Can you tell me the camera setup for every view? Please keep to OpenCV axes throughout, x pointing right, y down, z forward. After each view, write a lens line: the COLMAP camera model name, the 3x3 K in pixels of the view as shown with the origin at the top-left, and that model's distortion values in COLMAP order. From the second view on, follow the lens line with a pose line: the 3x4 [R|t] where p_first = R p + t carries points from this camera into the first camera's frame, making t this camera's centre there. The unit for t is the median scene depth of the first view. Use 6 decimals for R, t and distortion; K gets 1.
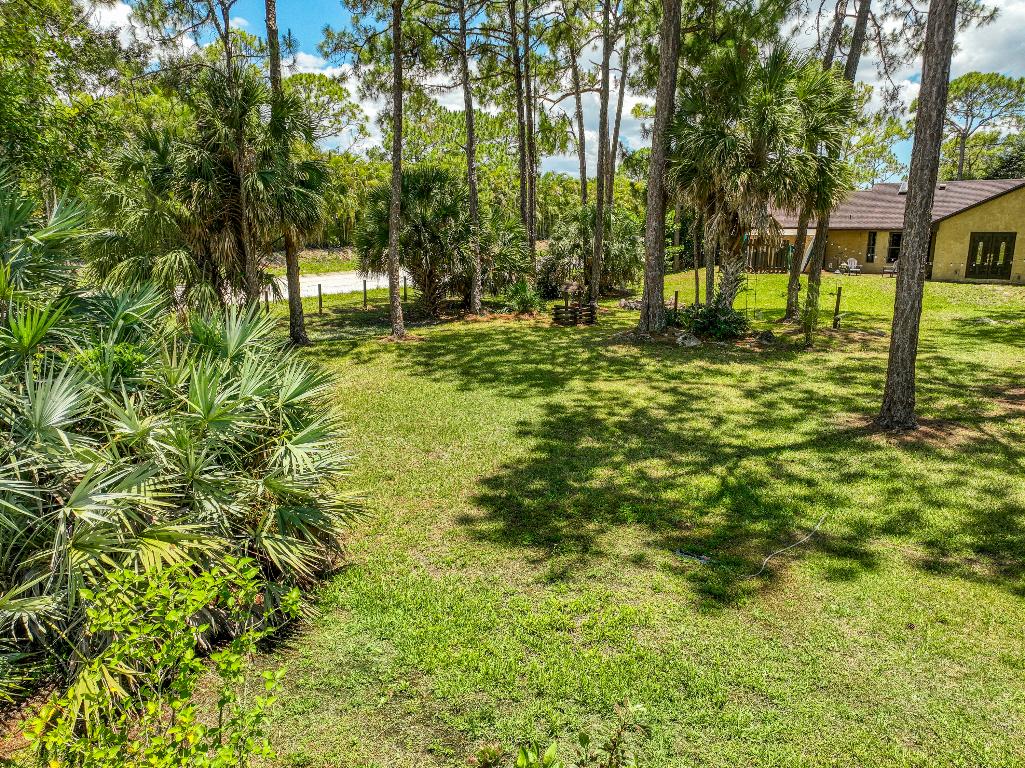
lens RADIAL K [[715.6, 0, 519.1], [0, 715.6, 384.9], [0, 0, 1]] dist [-0.004535, 0.019549]
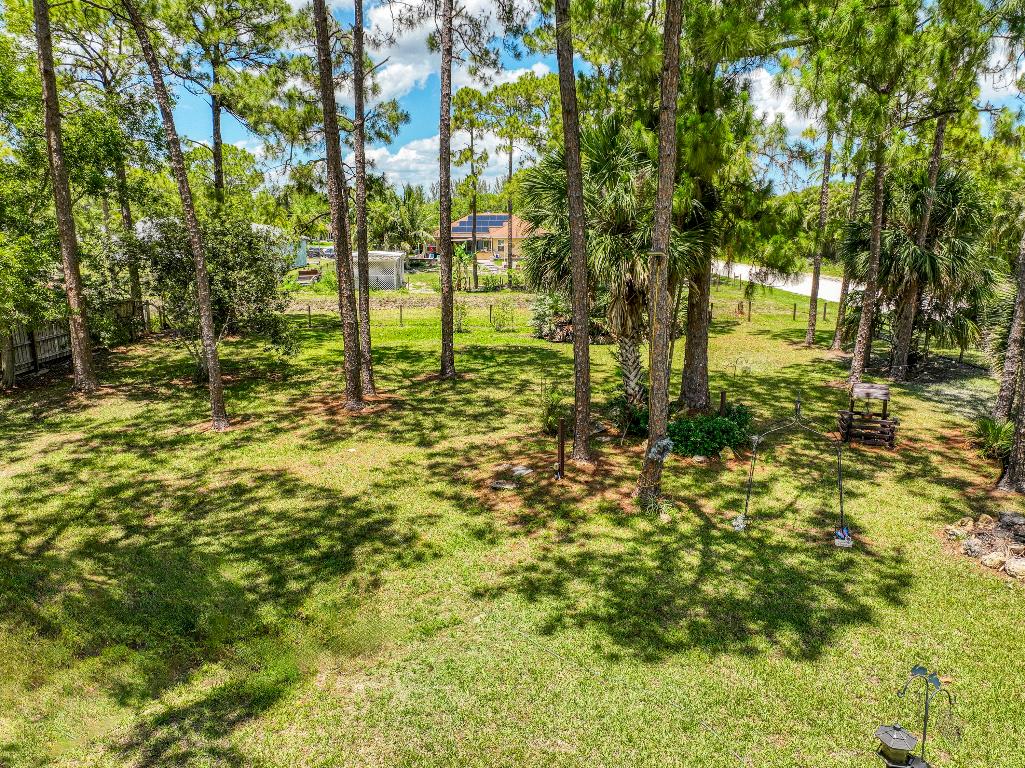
lens RADIAL K [[715.6, 0, 516.7], [0, 715.6, 384.7], [0, 0, 1]] dist [-0.004535, 0.019549]
pose [[-0.813691, 0.133677, -0.565719, 1.041493], [-0.123000, 0.911570, 0.392314, -0.511996], [0.568135, 0.388806, -0.725294, 1.769987]]
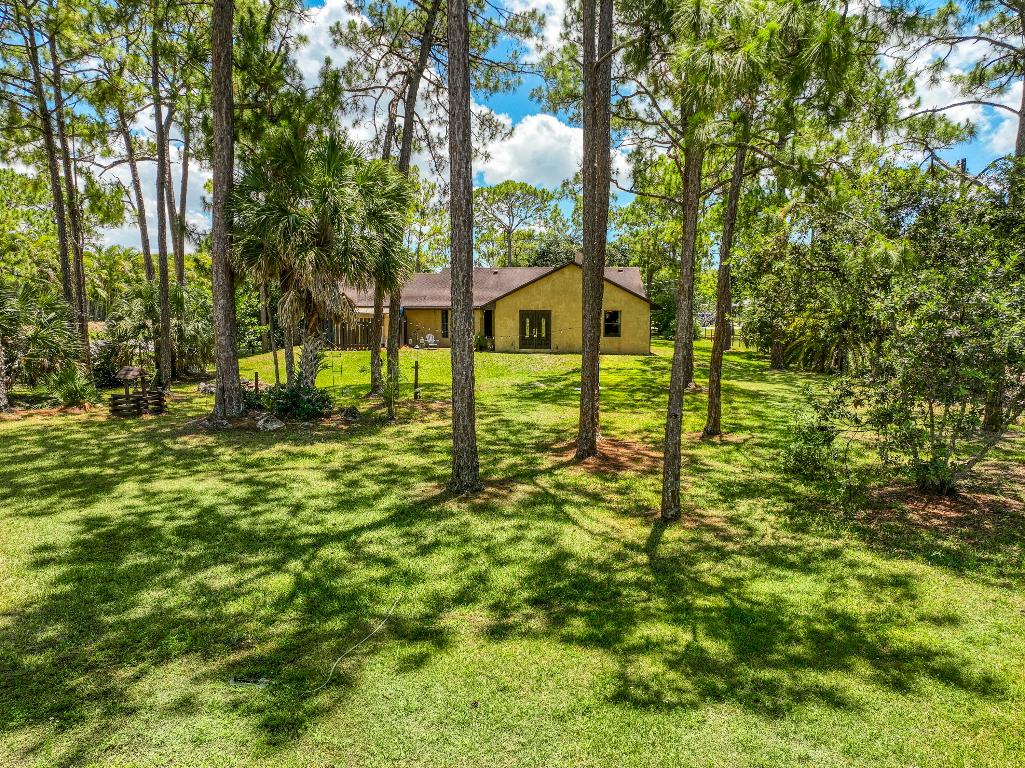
lens RADIAL K [[715.6, 0, 517.9], [0, 715.6, 384.0], [0, 0, 1]] dist [-0.004535, 0.019549]
pose [[0.857238, -0.056059, 0.511860, 0.041132], [0.111601, 0.990655, -0.078407, -0.003777], [-0.502681, 0.124337, 0.855483, 0.029702]]
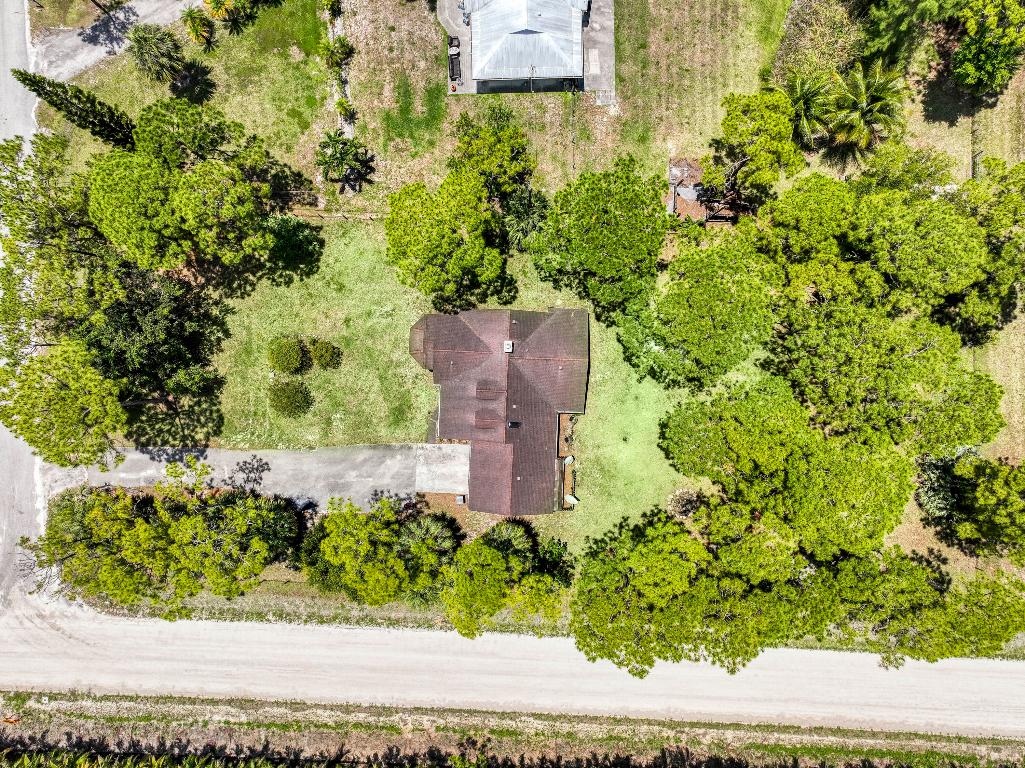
lens RADIAL K [[715.6, 0, 514.4], [0, 715.6, 382.1], [0, 0, 1]] dist [-0.004535, 0.019549]
pose [[-0.519970, -0.854143, -0.008413, 1.337155], [0.192417, -0.126720, 0.973097, -3.960596], [-0.832230, 0.504362, 0.230243, 1.191635]]
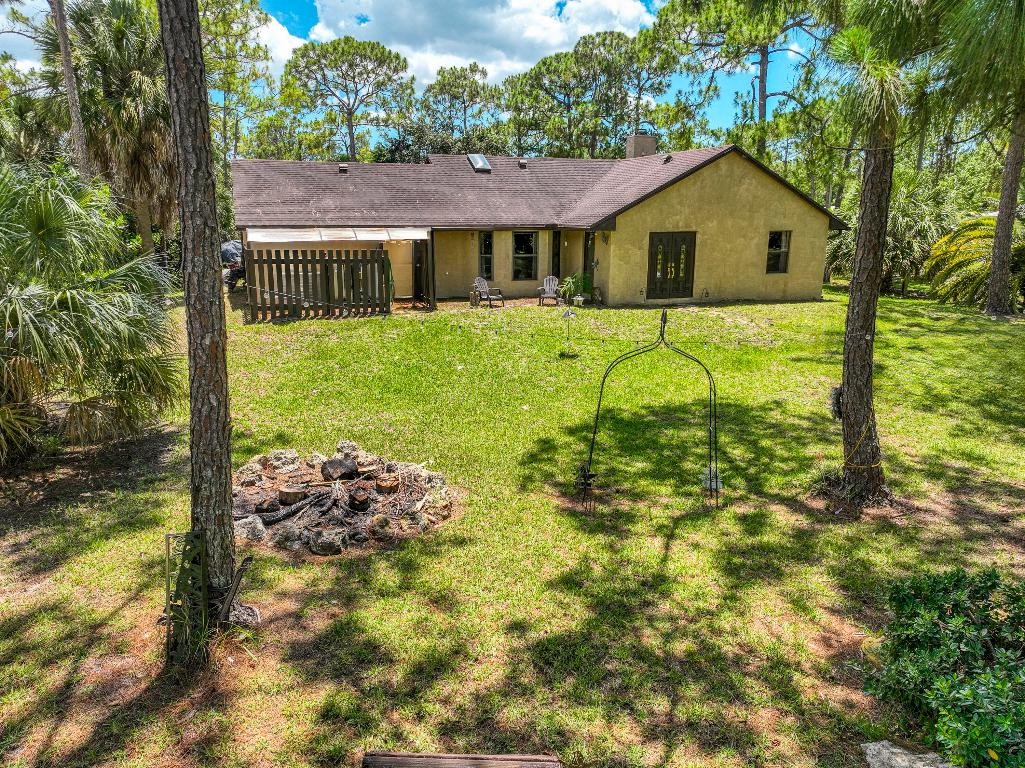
lens RADIAL K [[715.6, 0, 507.5], [0, 715.6, 388.0], [0, 0, 1]] dist [-0.004535, 0.019549]
pose [[0.596005, -0.193603, 0.779292, -0.005074], [0.179799, 0.978033, 0.105466, -0.288198], [-0.782592, 0.077258, 0.617723, 1.226900]]
